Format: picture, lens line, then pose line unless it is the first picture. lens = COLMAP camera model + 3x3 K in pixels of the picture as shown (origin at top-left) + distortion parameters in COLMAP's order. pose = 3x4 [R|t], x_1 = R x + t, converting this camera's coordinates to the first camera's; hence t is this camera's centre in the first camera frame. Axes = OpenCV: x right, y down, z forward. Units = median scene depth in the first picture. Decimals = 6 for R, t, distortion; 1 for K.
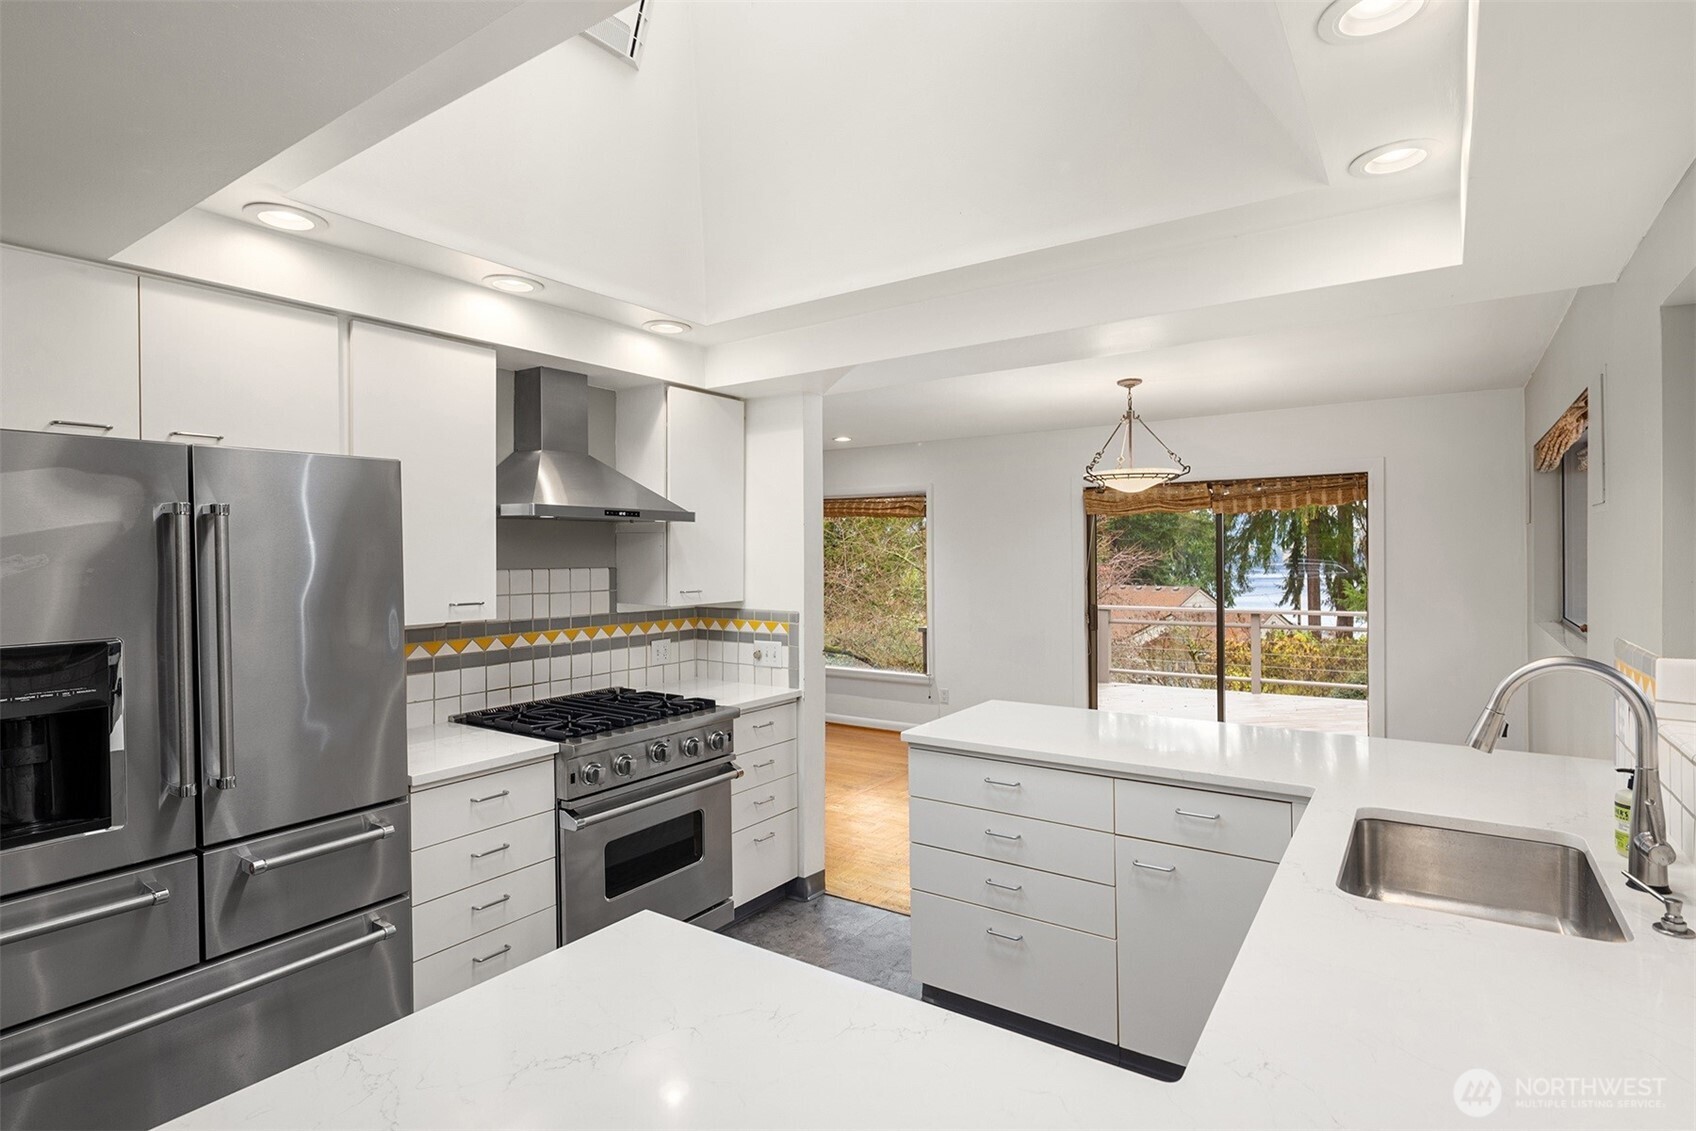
lens RADIAL K [[852.4, 0, 848.0], [0, 852.4, 565.5], [0, 0, 1]] dist [-0.001721, -0.000143]
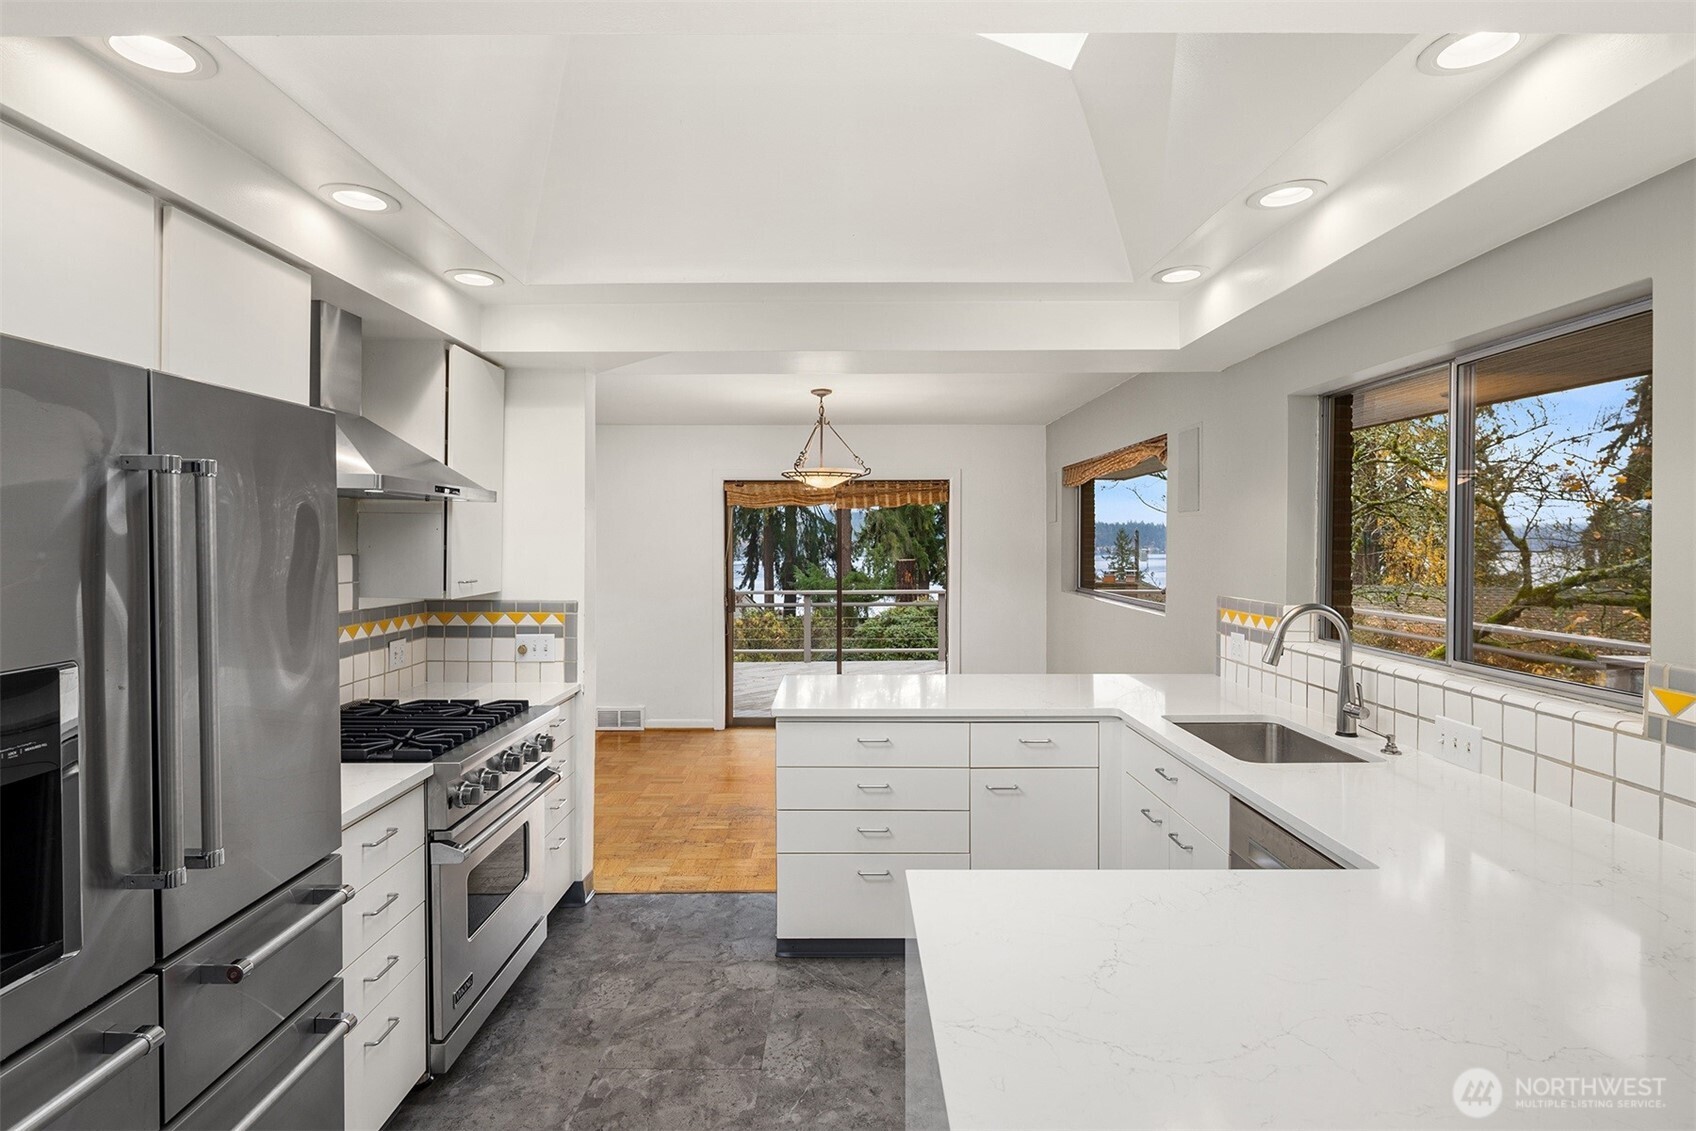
lens RADIAL K [[838.5, 0, 844.1], [0, 838.5, 559.2], [0, 0, 1]] dist [-0.001337, 0.000293]
pose [[0.822255, -0.005928, 0.569089, -0.335293], [0.002581, 0.999974, 0.006688, 0.002678], [-0.569114, -0.004030, 0.822249, 0.067079]]
